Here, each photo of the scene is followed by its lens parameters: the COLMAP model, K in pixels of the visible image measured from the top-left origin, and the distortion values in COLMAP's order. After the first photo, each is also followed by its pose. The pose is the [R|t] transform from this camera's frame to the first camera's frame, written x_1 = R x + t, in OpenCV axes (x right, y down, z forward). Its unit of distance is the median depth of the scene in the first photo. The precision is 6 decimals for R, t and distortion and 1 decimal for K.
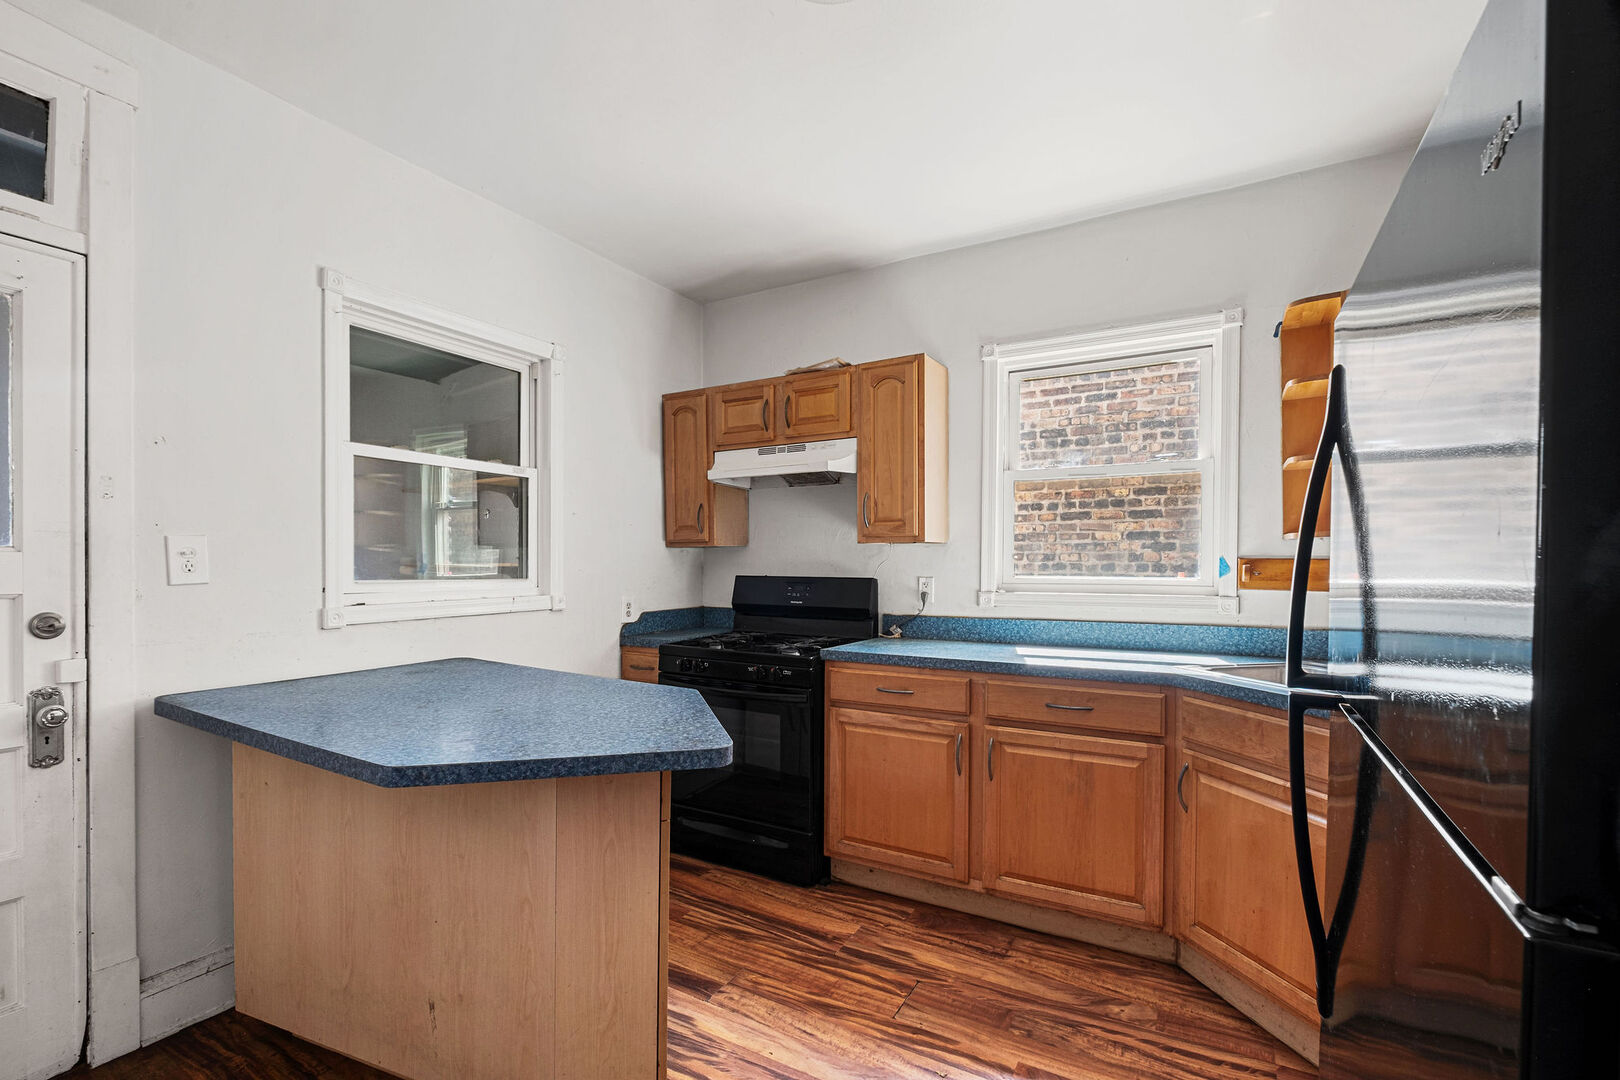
lens RADIAL K [[748.2, 0, 791.6], [0, 748.2, 573.2], [0, 0, 1]] dist [-0.001110, -0.000288]
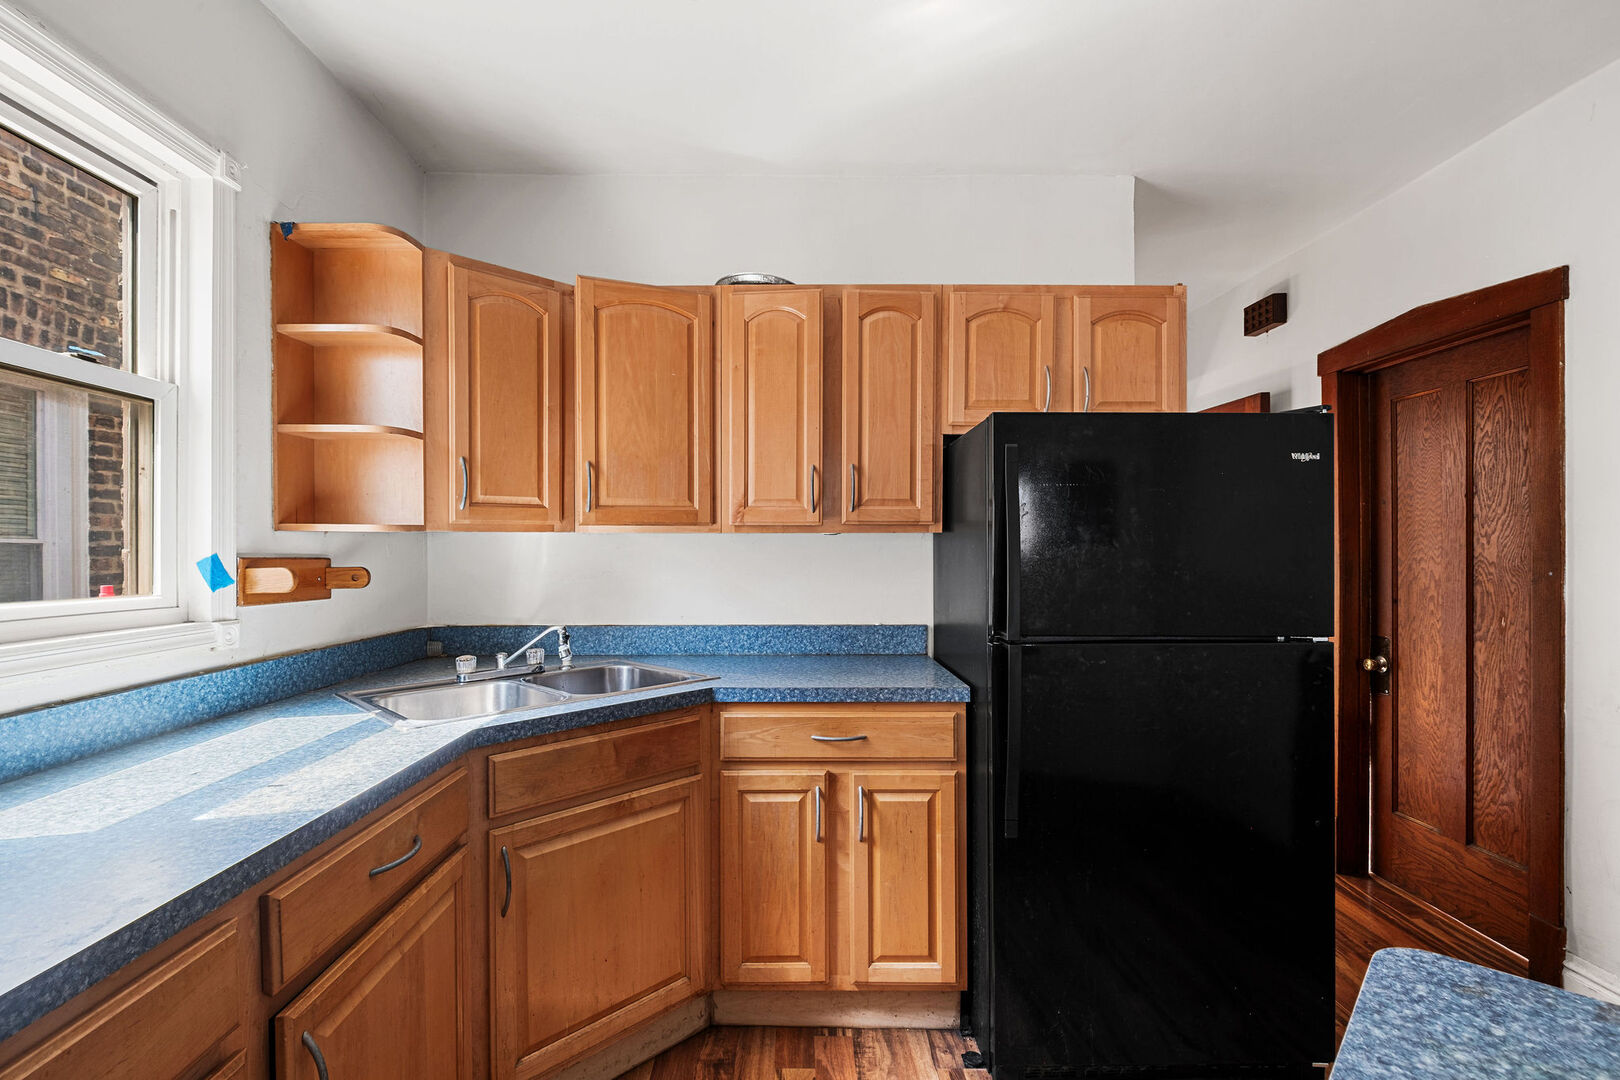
lens RADIAL K [[720.4, 0, 796.2], [0, 720.4, 551.3], [0, 0, 1]] dist [-0.000949, -0.000277]
pose [[-0.522648, 0.001791, 0.852547, -0.138228], [0.017425, 0.999811, 0.008582, -0.019506], [-0.852371, 0.019341, -0.522580, 0.770785]]
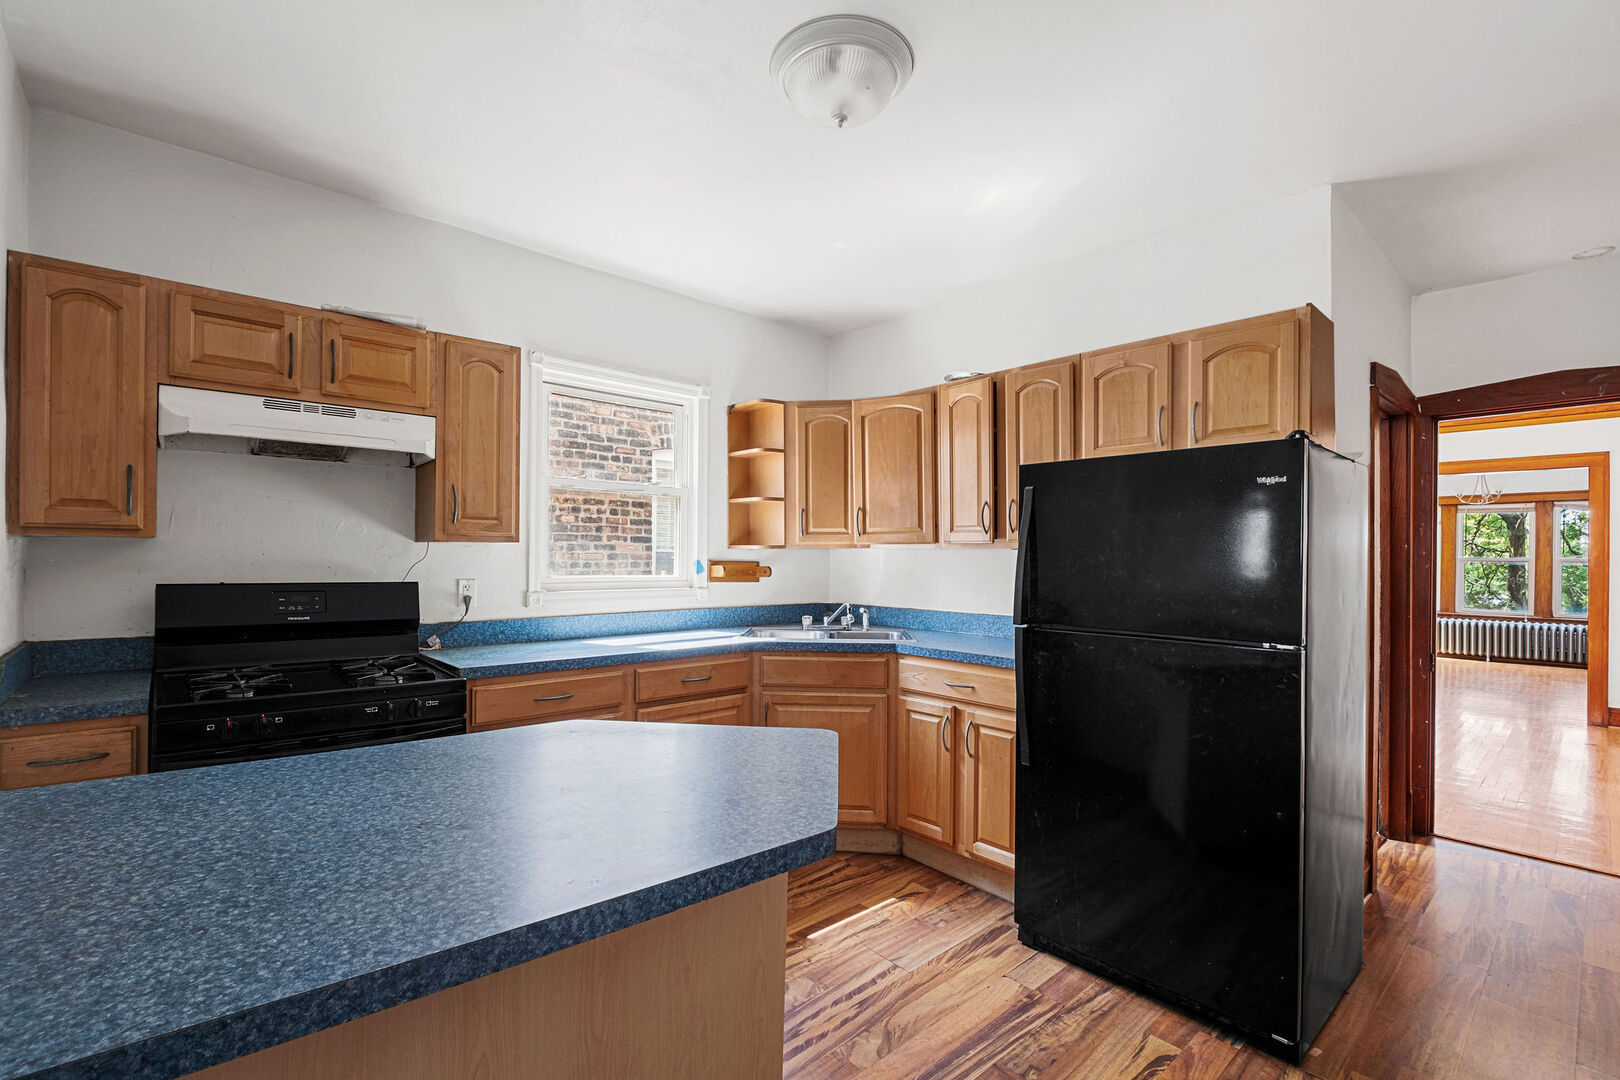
lens RADIAL K [[726.5, 0, 812.9], [0, 726.5, 557.9], [0, 0, 1]] dist [-0.000792, -0.000036]
pose [[0.284000, 0.004521, 0.958814, -0.570253], [0.006310, 0.999958, -0.006584, -0.013110], [-0.958803, 0.007920, 0.283960, 0.347569]]
